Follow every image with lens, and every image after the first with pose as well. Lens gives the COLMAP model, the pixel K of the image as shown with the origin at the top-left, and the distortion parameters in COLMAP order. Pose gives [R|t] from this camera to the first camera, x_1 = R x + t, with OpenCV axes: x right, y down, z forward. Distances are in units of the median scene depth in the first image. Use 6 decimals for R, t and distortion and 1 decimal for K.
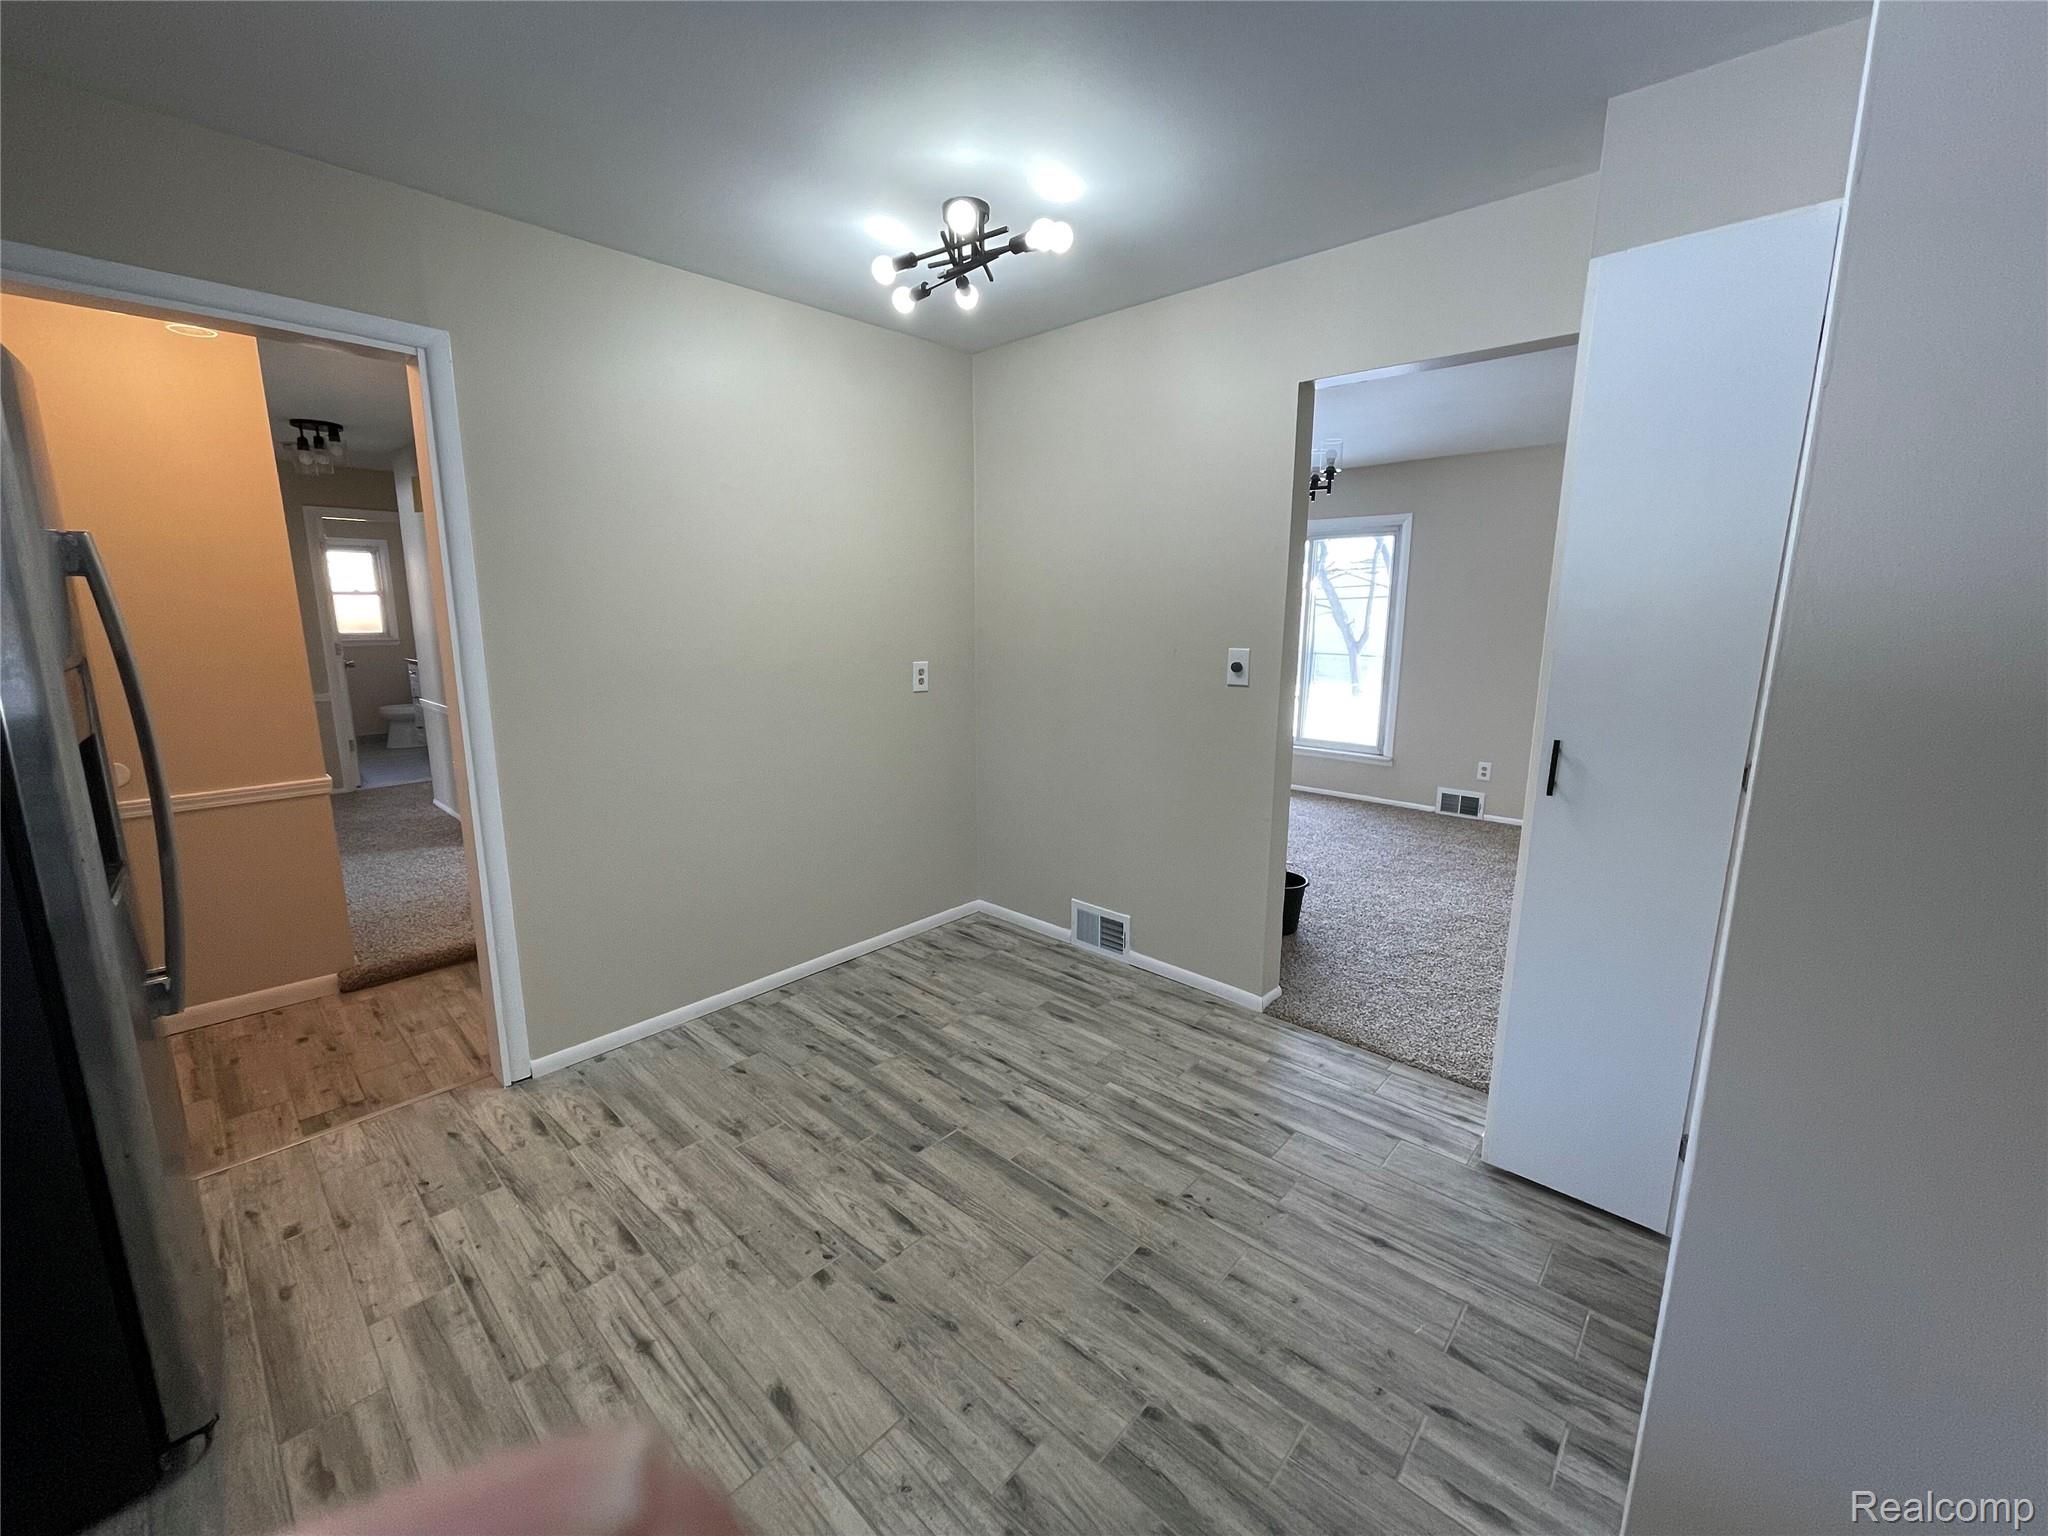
lens RADIAL K [[834.3, 0, 1024.0], [0, 834.3, 768.0], [0, 0, 1]] dist [0.000110, 0.000110]
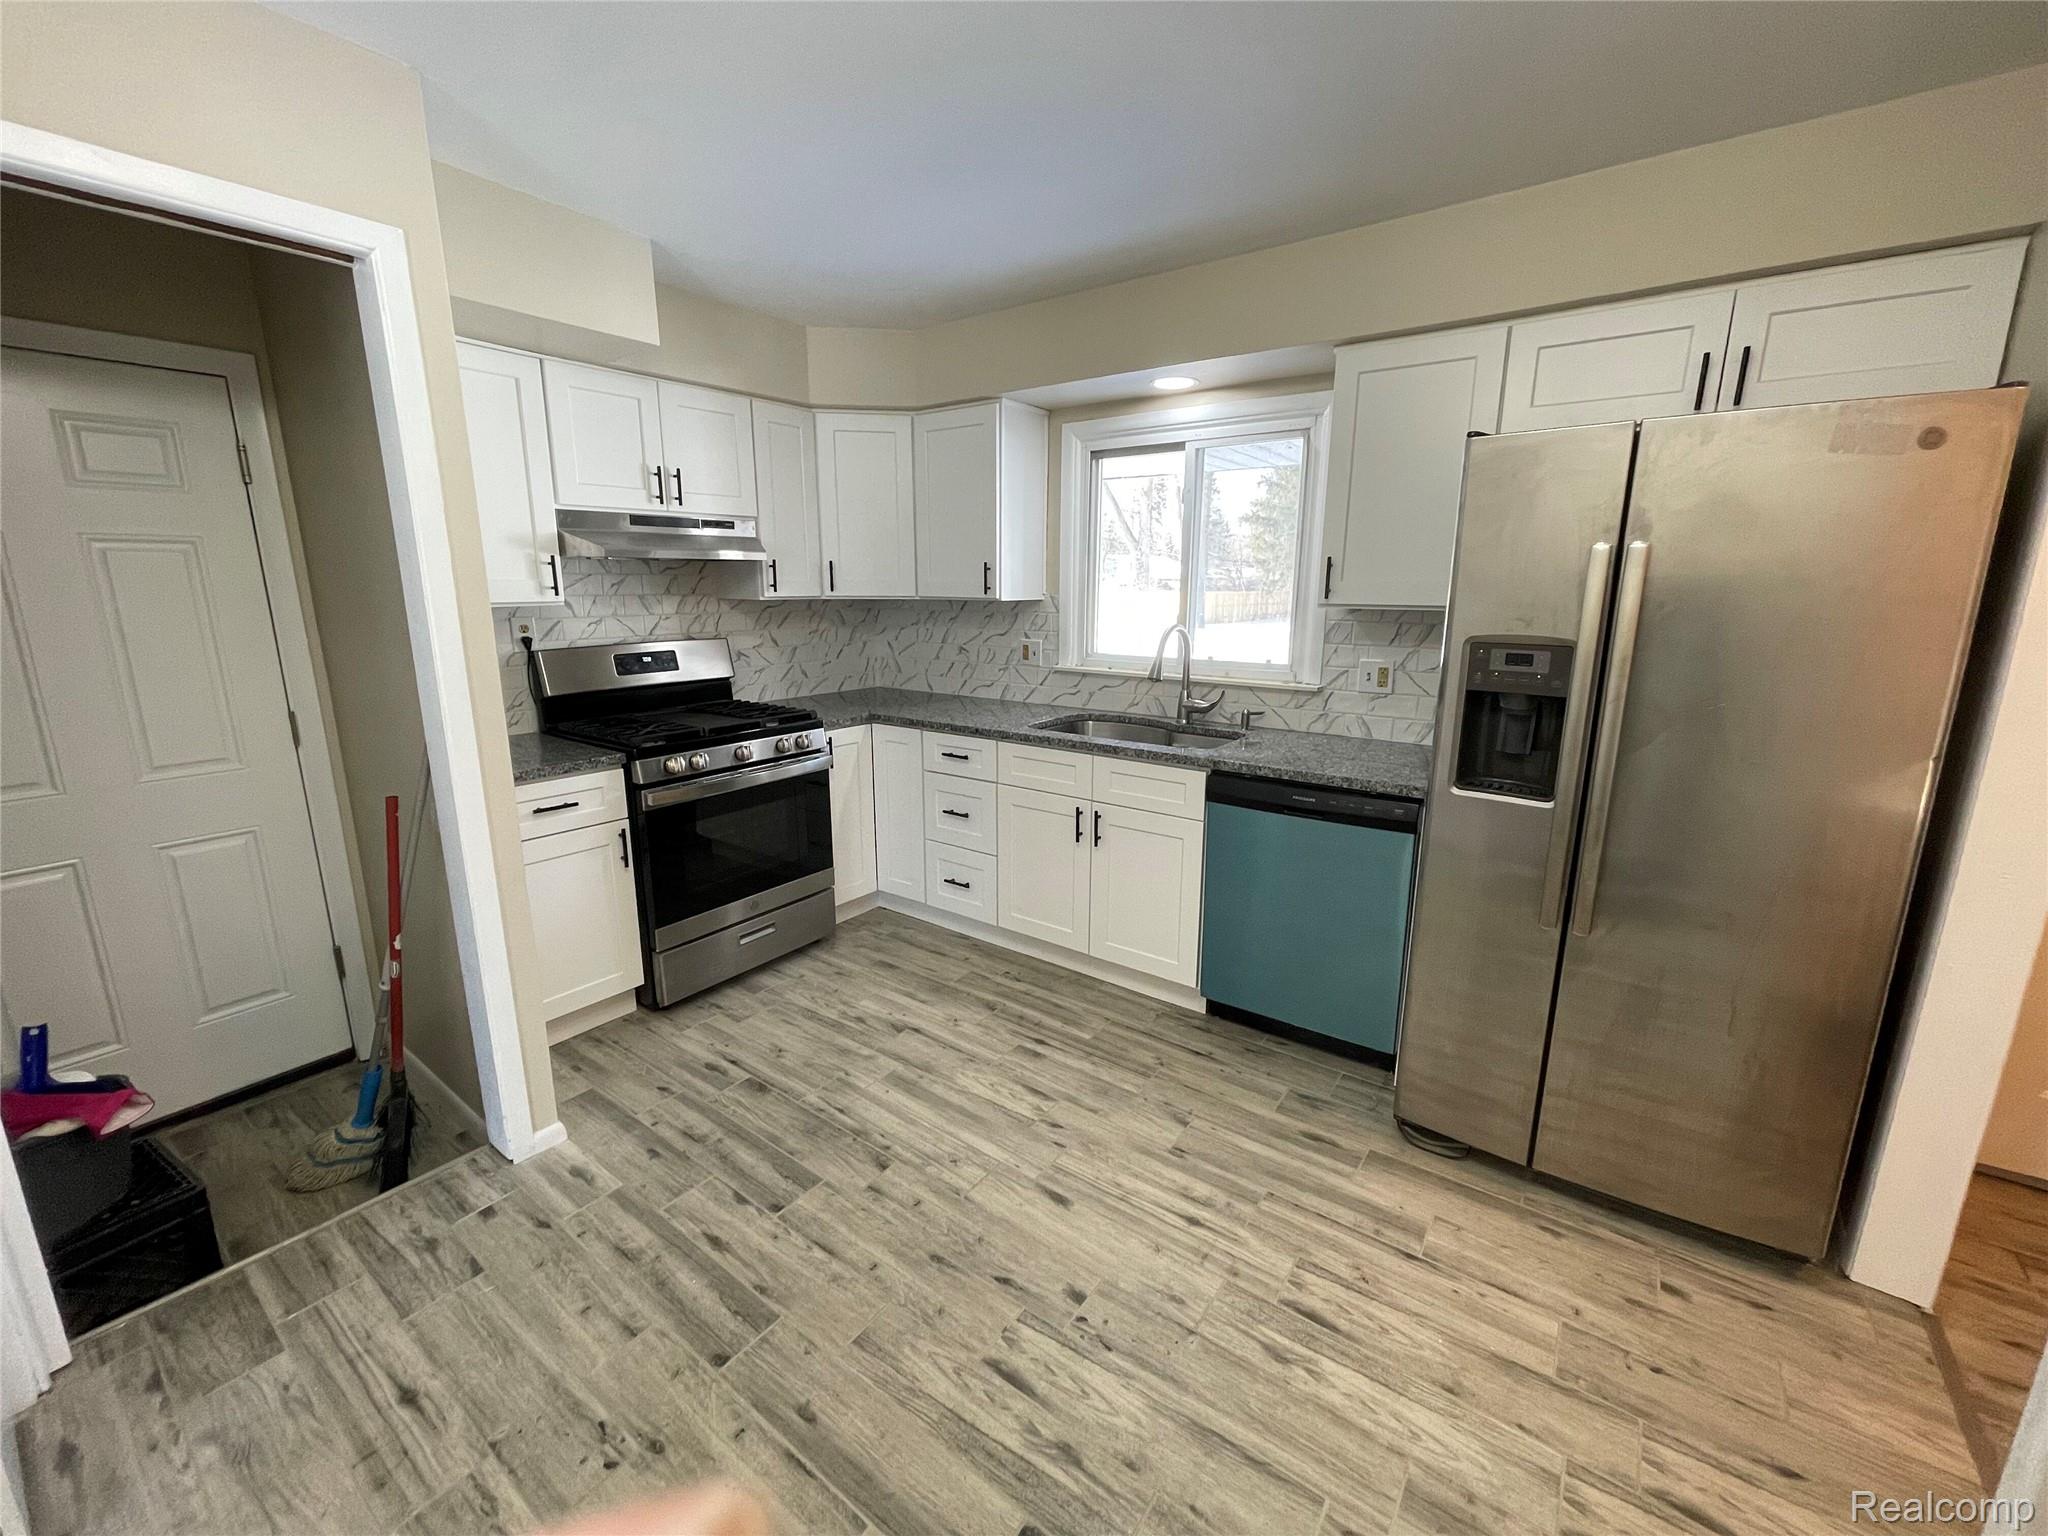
lens RADIAL K [[834.3, 0, 1024.0], [0, 834.3, 768.0], [0, 0, 1]] dist [0.000110, 0.000110]
pose [[-0.993857, 0.019480, -0.108945, -0.088677], [-0.025560, 0.917377, 0.397197, -0.335702], [0.107681, 0.397542, -0.911244, 1.639203]]
